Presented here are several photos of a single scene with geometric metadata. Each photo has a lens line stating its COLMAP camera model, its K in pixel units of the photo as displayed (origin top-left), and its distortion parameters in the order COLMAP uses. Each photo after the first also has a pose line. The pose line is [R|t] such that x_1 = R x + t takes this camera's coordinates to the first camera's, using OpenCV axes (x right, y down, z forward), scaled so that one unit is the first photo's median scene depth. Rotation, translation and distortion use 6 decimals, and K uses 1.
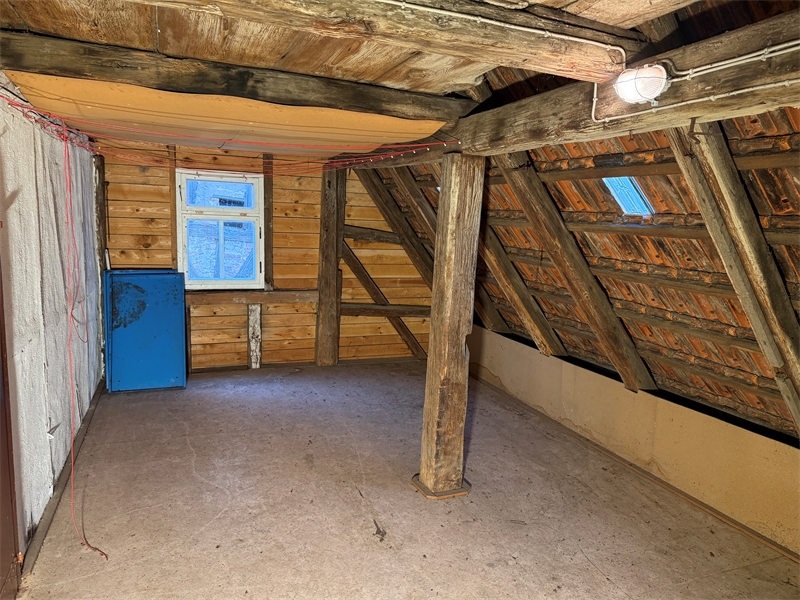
lens RADIAL K [[550.5, 0, 400.0], [0, 550.5, 300.0], [0, 0, 1]] dist [-0.000582, -0.000255]
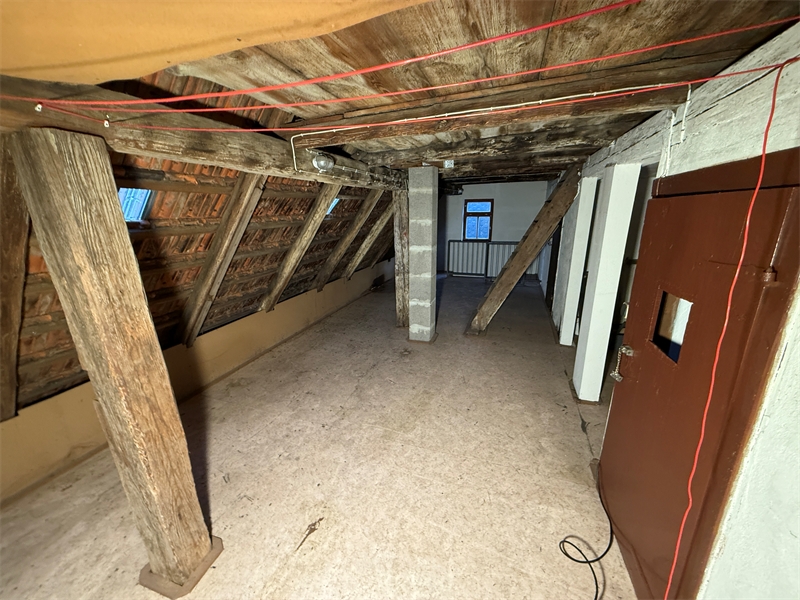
lens RADIAL K [[316.9, 0, 400.0], [0, 316.9, 300.0], [0, 0, 1]] dist [0.026598, -0.014310]
pose [[-0.757984, -0.217214, 0.615043, -0.574454], [0.072836, 0.908840, 0.410738, -0.297967], [-0.648193, 0.356130, -0.673065, 1.437401]]
